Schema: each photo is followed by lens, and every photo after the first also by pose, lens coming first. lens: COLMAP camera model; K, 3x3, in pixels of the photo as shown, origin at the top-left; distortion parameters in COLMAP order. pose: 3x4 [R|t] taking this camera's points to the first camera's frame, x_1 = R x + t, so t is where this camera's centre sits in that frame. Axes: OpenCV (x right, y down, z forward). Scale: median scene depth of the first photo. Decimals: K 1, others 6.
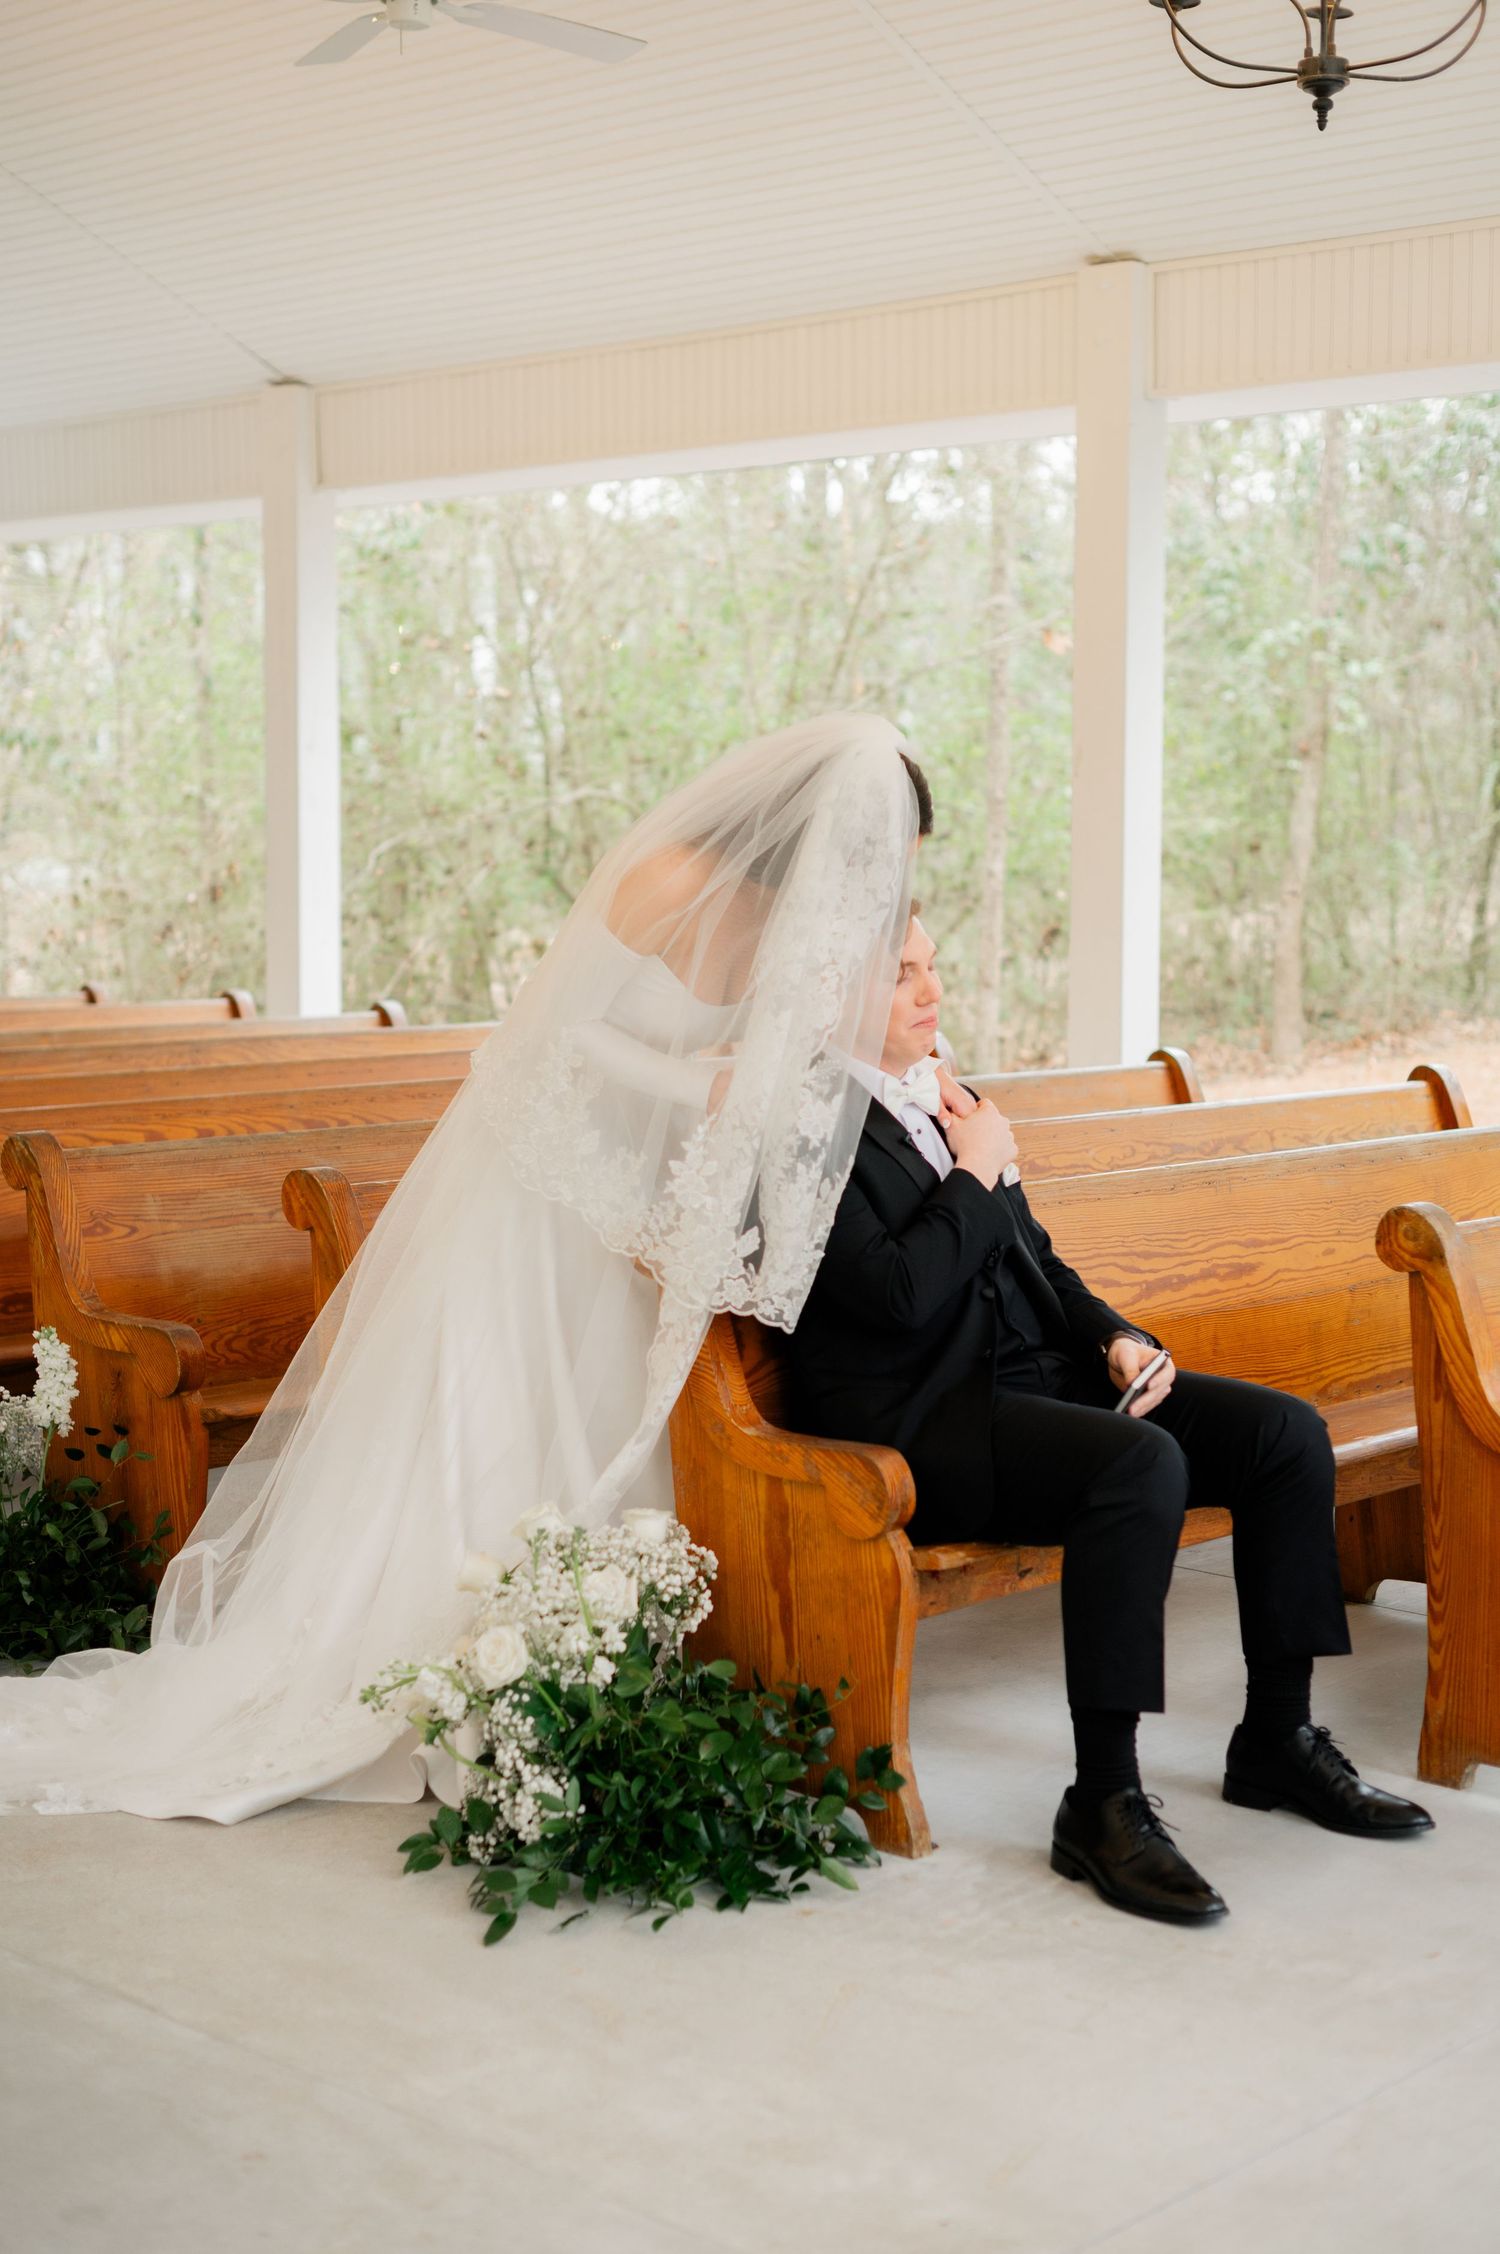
lens RADIAL K [[3216.1, 0, 761.0], [0, 3216.1, 1127.6], [0, 0, 1]] dist [0.003457, -0.069363]
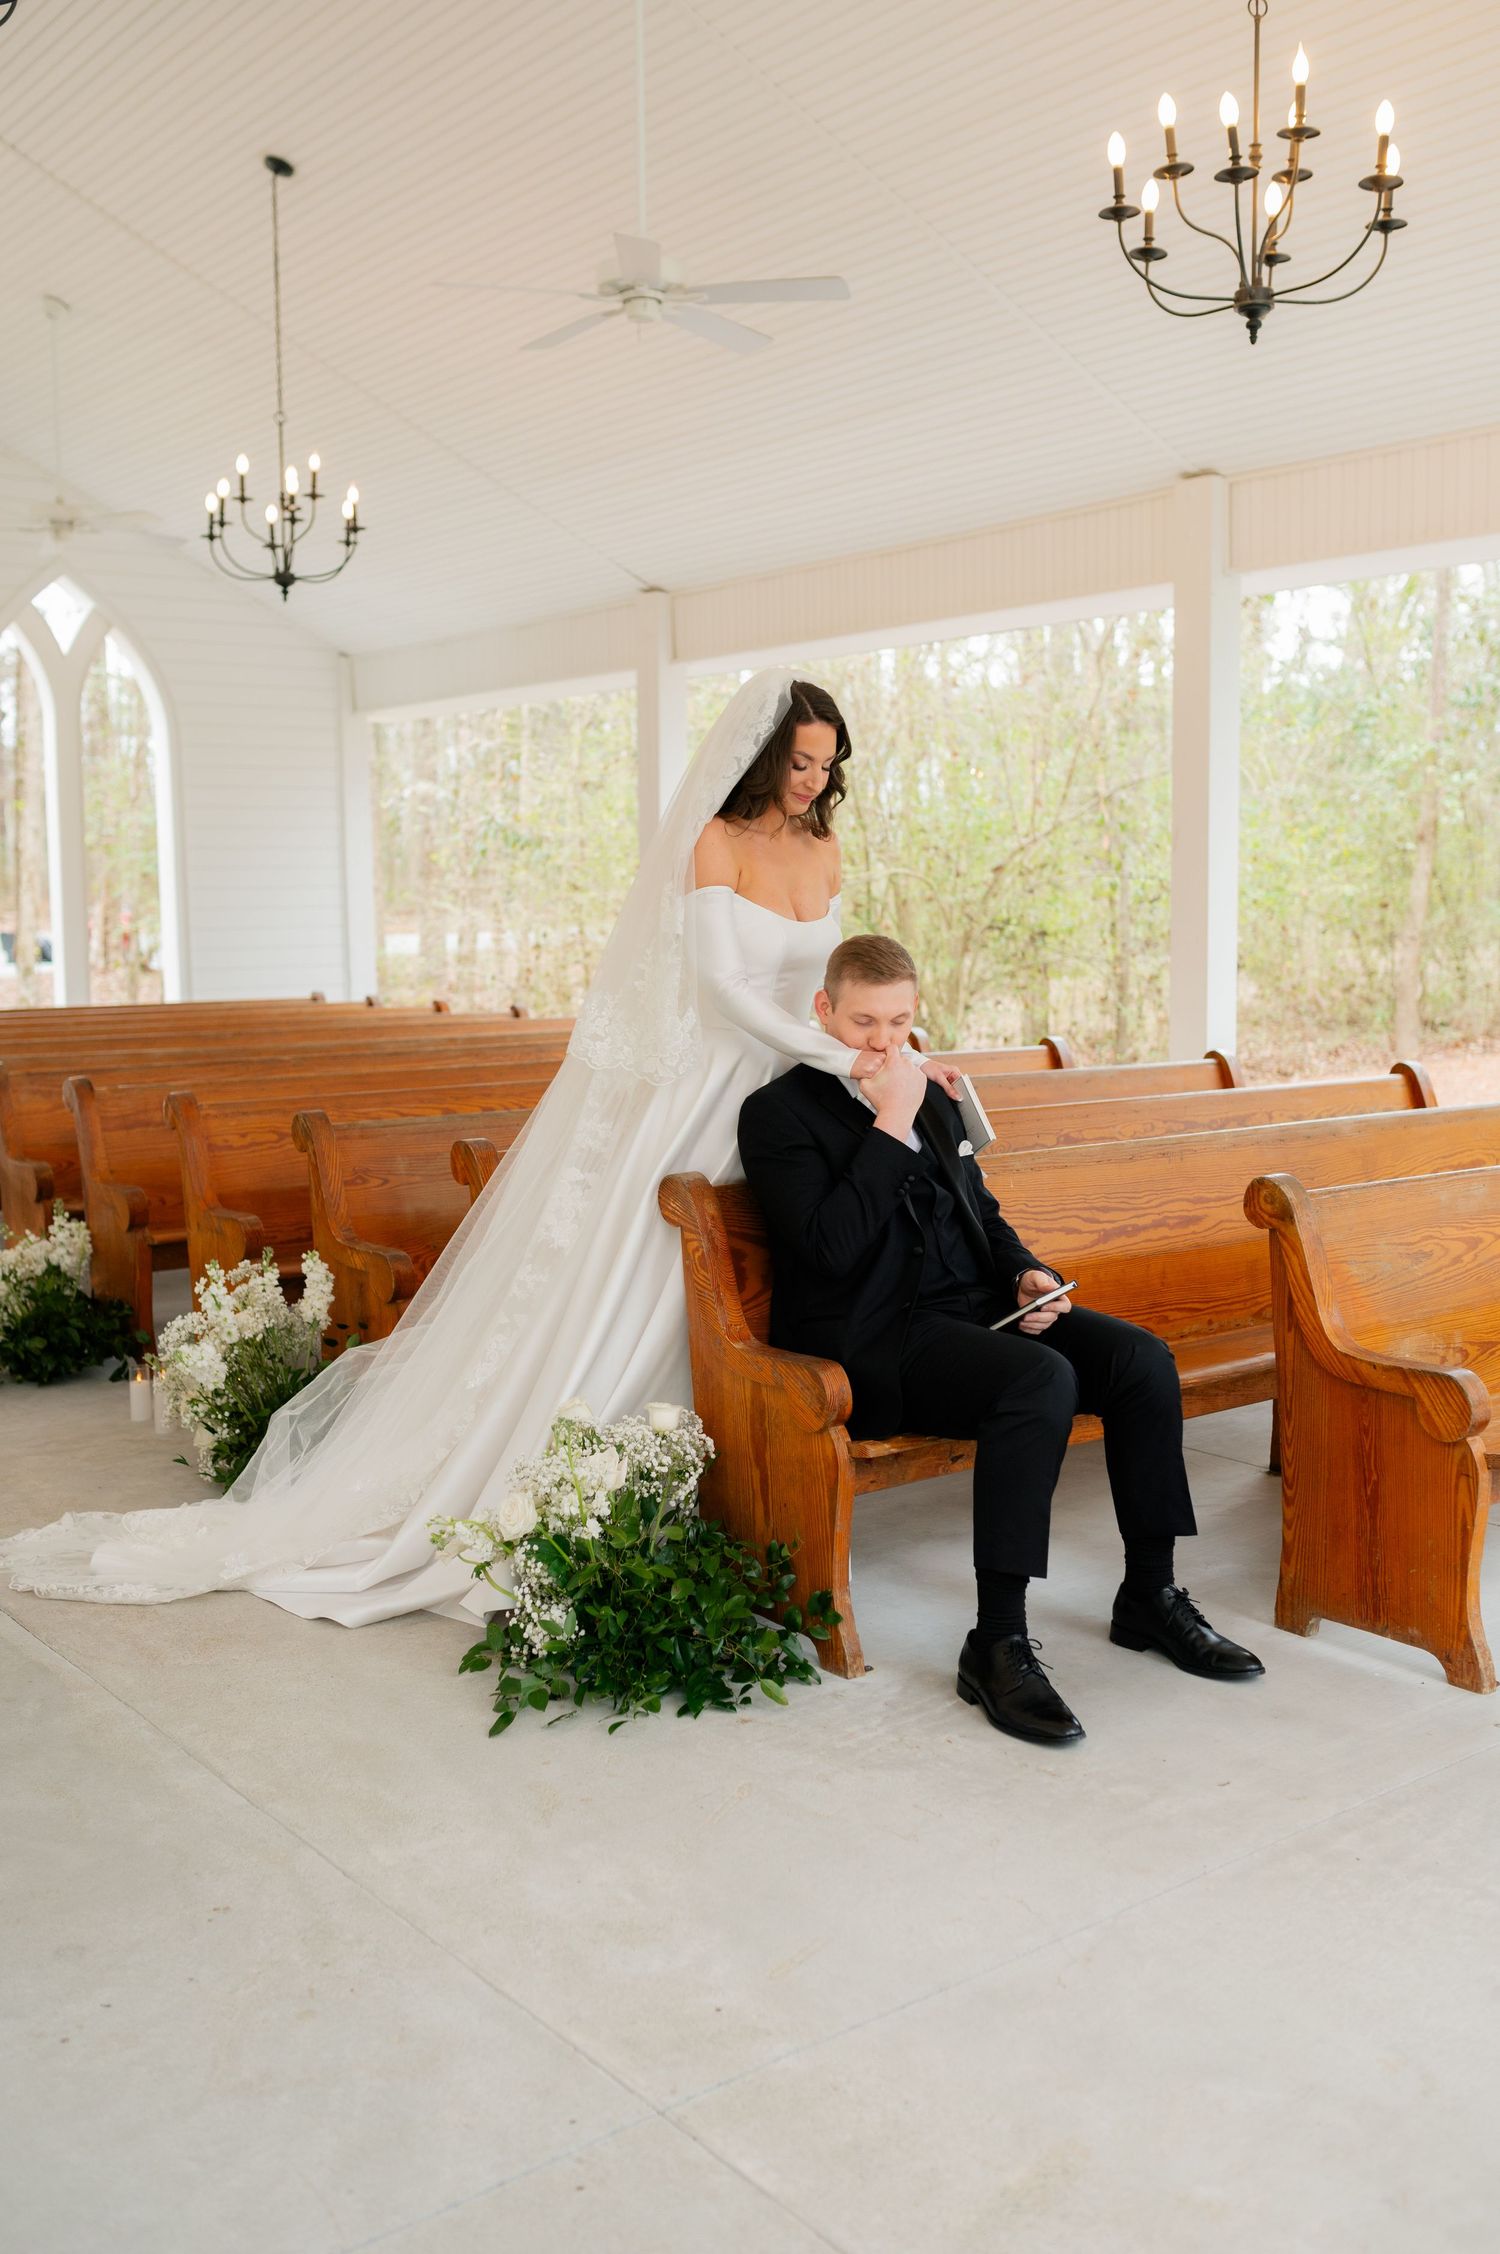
lens RADIAL K [[2132.3, 0, 750.0], [0, 2132.3, 1127.0], [0, 0, 1]] dist [-0.045188, 0.021091]
pose [[0.986379, 0.005603, -0.164394, 0.141079], [-0.003438, 0.999904, 0.013447, -0.005886], [0.164454, -0.012698, 0.986303, 0.145107]]
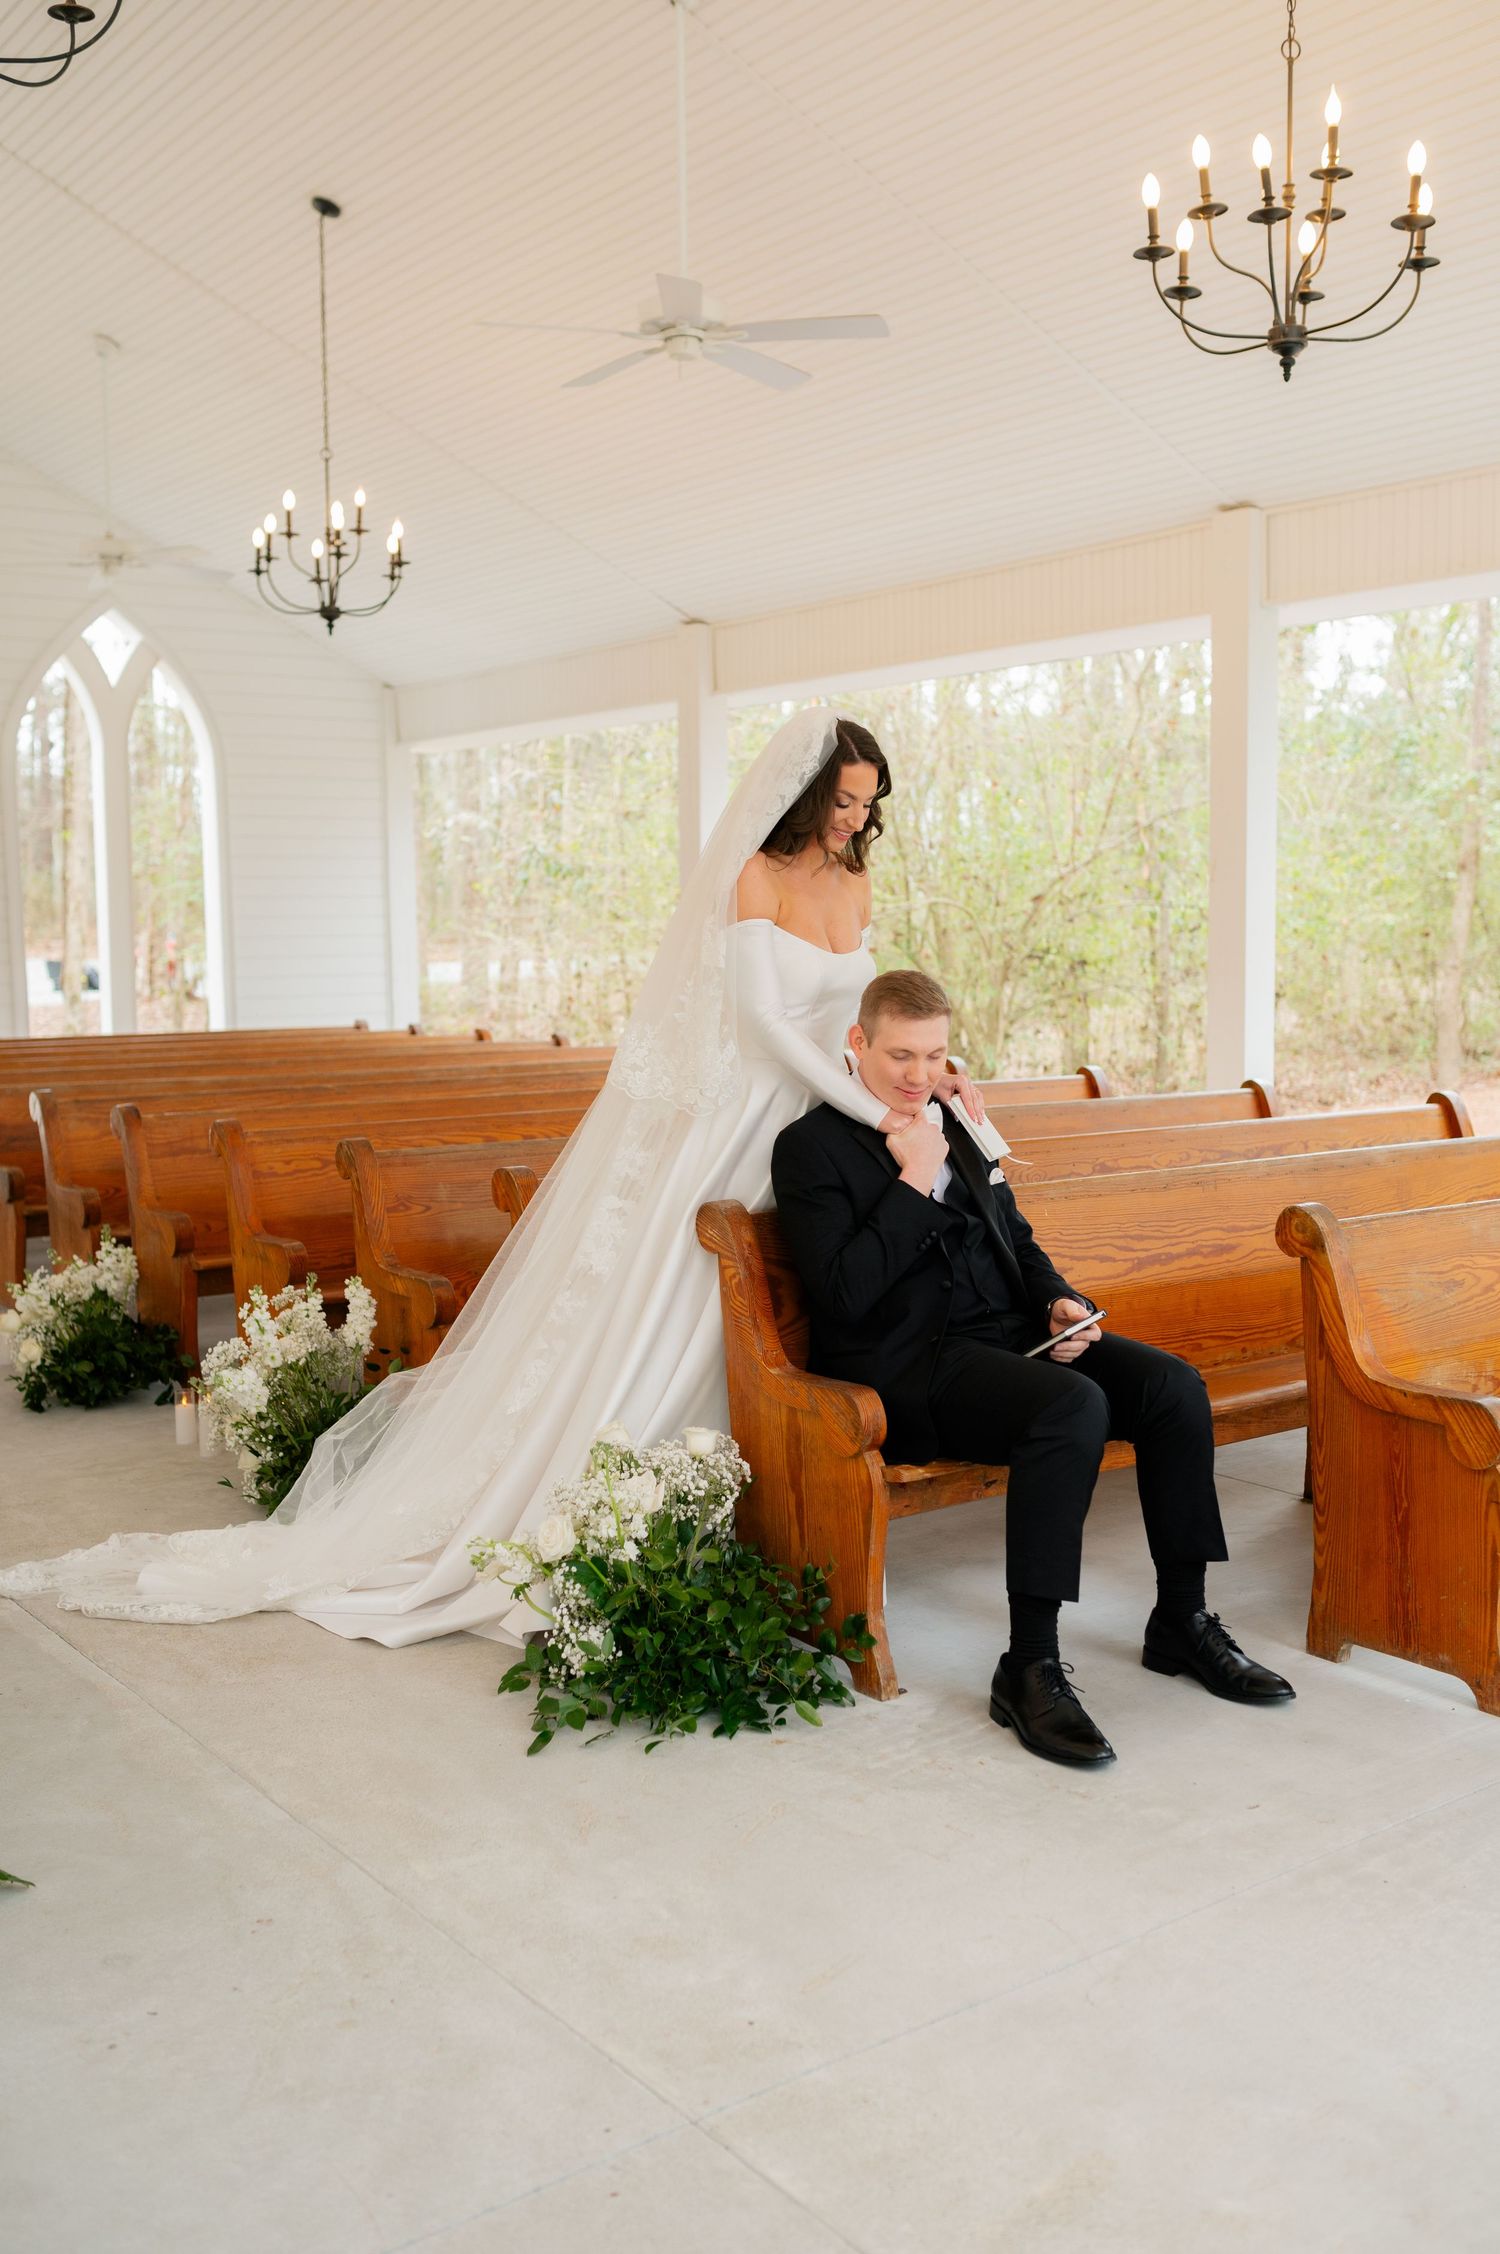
lens RADIAL K [[2132.0, 0, 751.8], [0, 2132.0, 1136.2], [0, 0, 1]] dist [-0.042747, 0.005278]
pose [[0.983168, 0.006186, -0.182599, 0.144920], [-0.005405, 0.999974, 0.004774, -0.006267], [0.182624, -0.003707, 0.983176, 0.133574]]
